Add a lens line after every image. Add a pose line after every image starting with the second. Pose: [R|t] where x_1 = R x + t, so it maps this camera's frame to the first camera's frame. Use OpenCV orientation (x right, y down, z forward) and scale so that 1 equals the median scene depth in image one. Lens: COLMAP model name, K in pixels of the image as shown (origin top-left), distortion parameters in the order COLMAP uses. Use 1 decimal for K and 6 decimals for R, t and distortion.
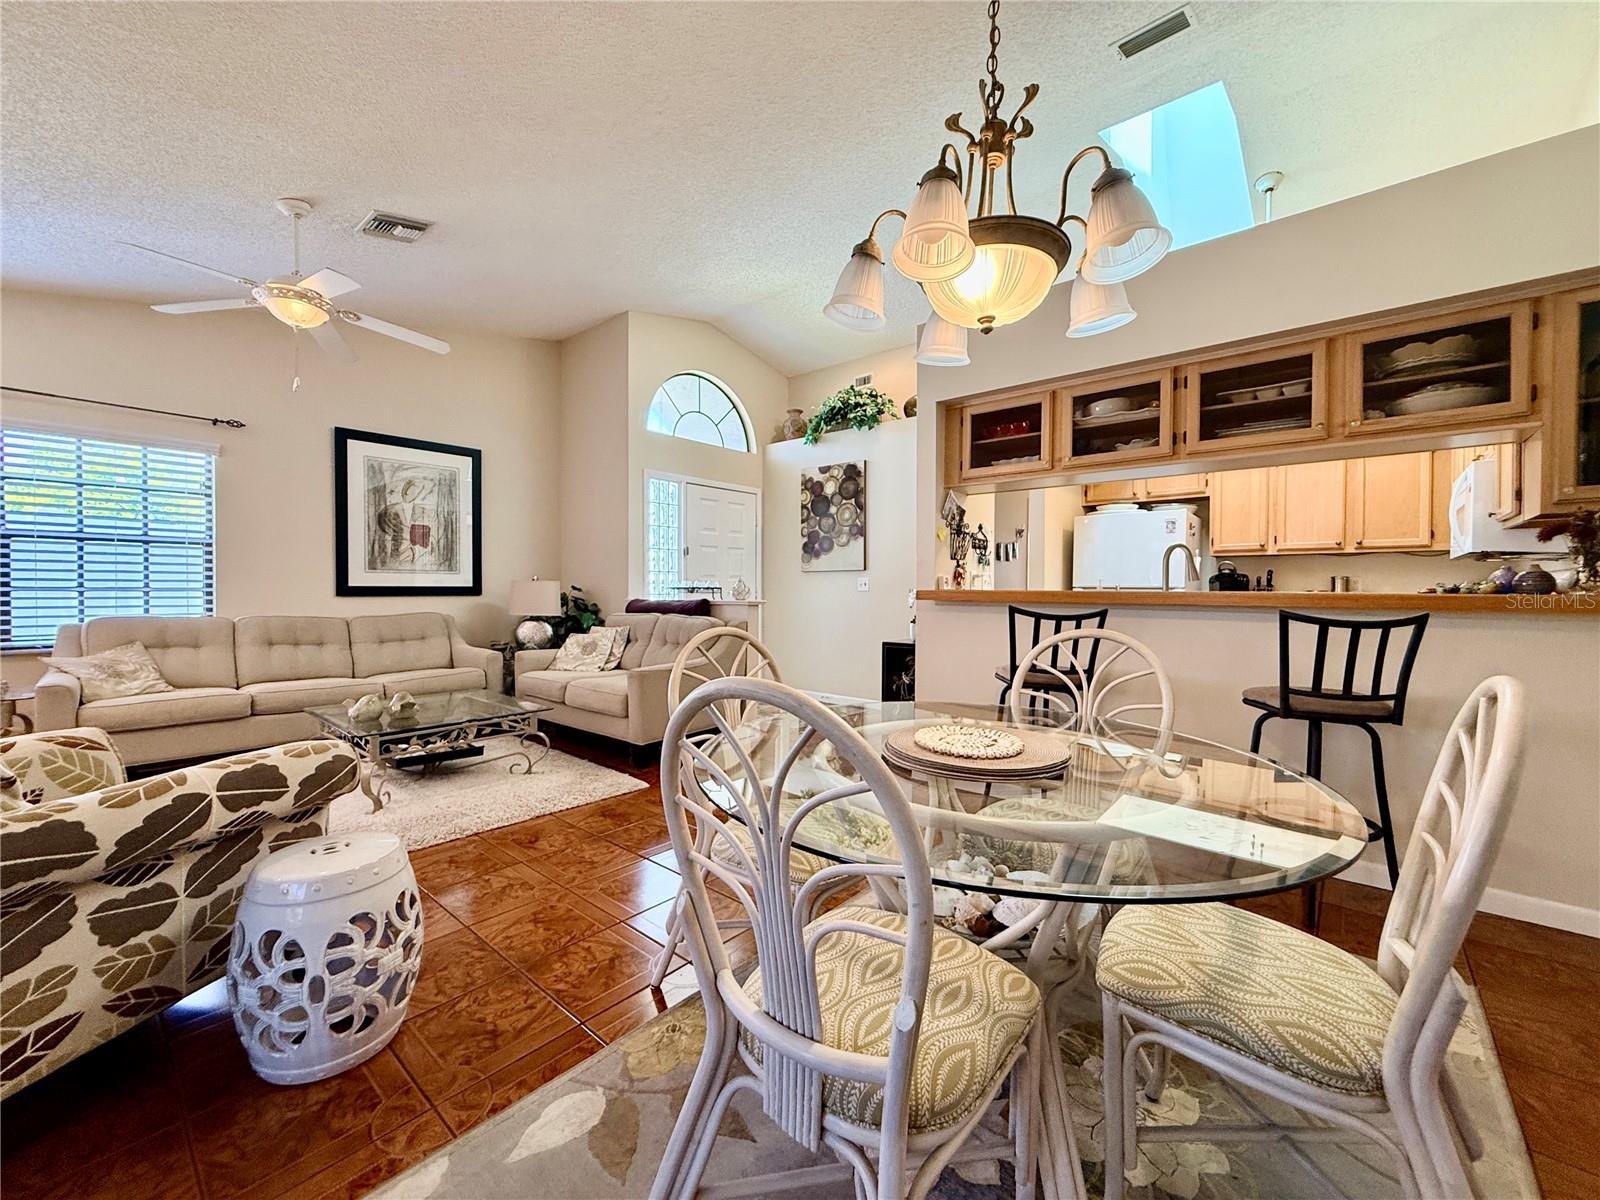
lens RADIAL K [[638.0, 0, 800.6], [0, 638.0, 592.8], [0, 0, 1]] dist [0.002185, -0.001125]
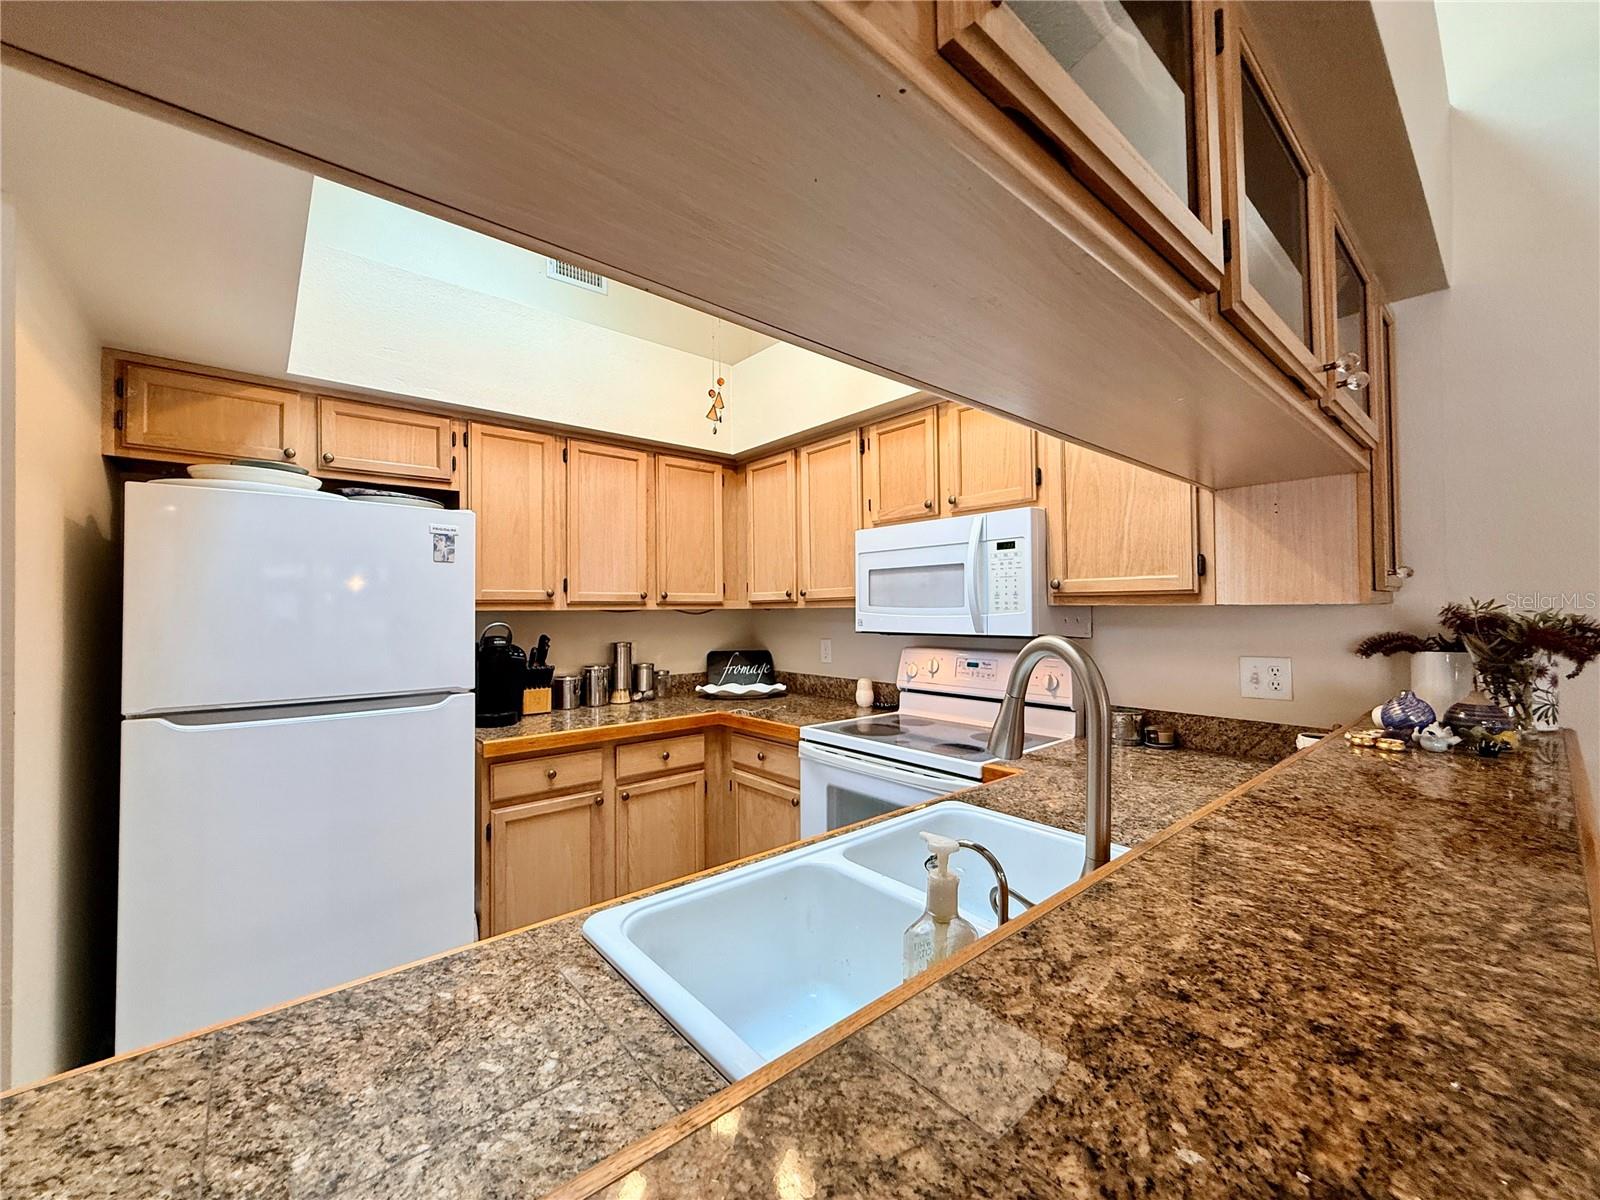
lens RADIAL K [[638.0, 0, 797.8], [0, 638.0, 600.2], [0, 0, 1]] dist [0.002185, -0.001125]
pose [[0.165115, 0.003991, 0.986266, 0.215600], [0.010950, 0.999923, -0.005879, -0.066709], [-0.986214, 0.011771, 0.165058, 0.728779]]
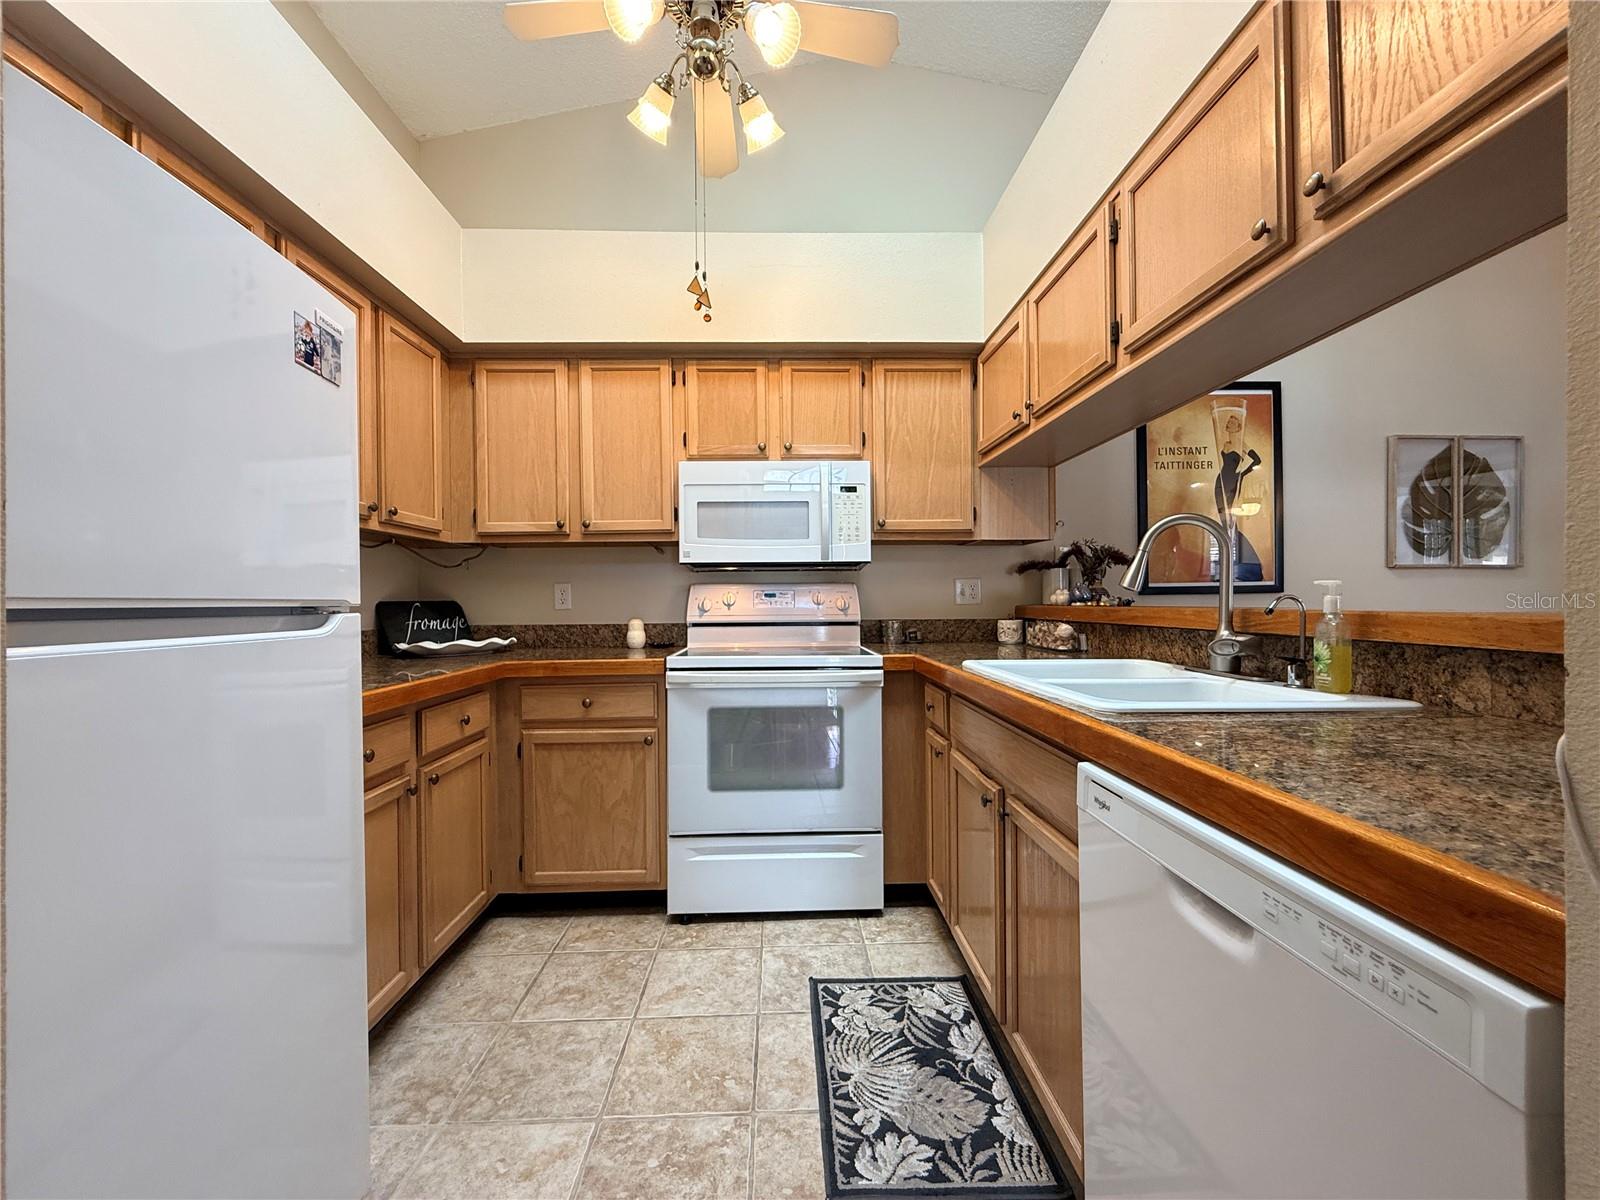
lens RADIAL K [[638.0, 0, 793.0], [0, 638.0, 595.9], [0, 0, 1]] dist [0.002185, -0.001125]
pose [[-0.660611, 0.000994, 0.750728, 0.297056], [0.004461, 0.999987, 0.002602, -0.014080], [-0.750716, 0.005068, -0.660606, 1.067104]]
